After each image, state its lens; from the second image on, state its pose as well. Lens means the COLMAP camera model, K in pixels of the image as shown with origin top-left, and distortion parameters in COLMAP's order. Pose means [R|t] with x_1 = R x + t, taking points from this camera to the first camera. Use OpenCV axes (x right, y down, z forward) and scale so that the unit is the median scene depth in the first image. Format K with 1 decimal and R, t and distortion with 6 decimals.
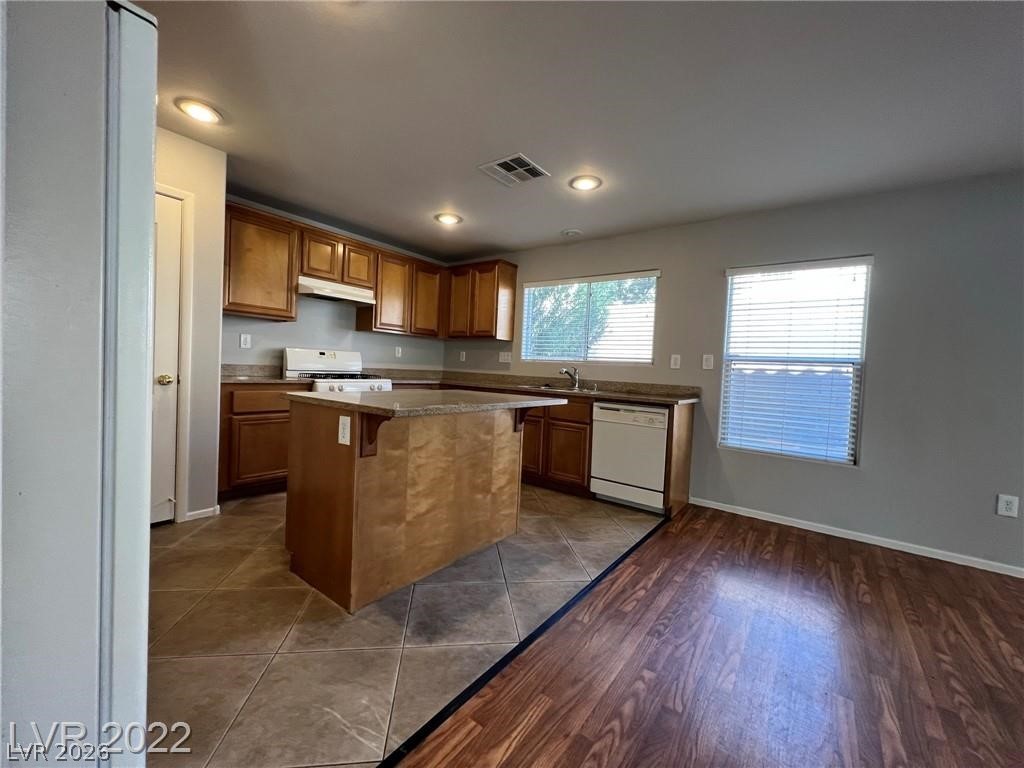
lens RADIAL K [[406.5, 0, 534.9], [0, 406.5, 388.1], [0, 0, 1]] dist [-0.003298, 0.000876]
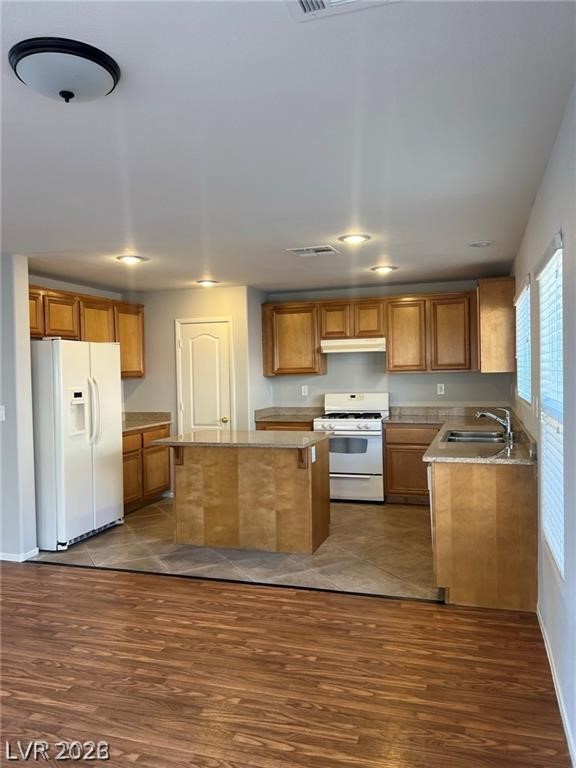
lens RADIAL K [[574.7, 0, 276.8], [0, 574.7, 387.3], [0, 0, 1]] dist [0.034294, -0.037993]
pose [[0.326846, -0.033676, -0.944478, 1.510238], [-0.010217, 0.999181, -0.039162, -0.066678], [0.945022, 0.022449, 0.326234, 0.349839]]
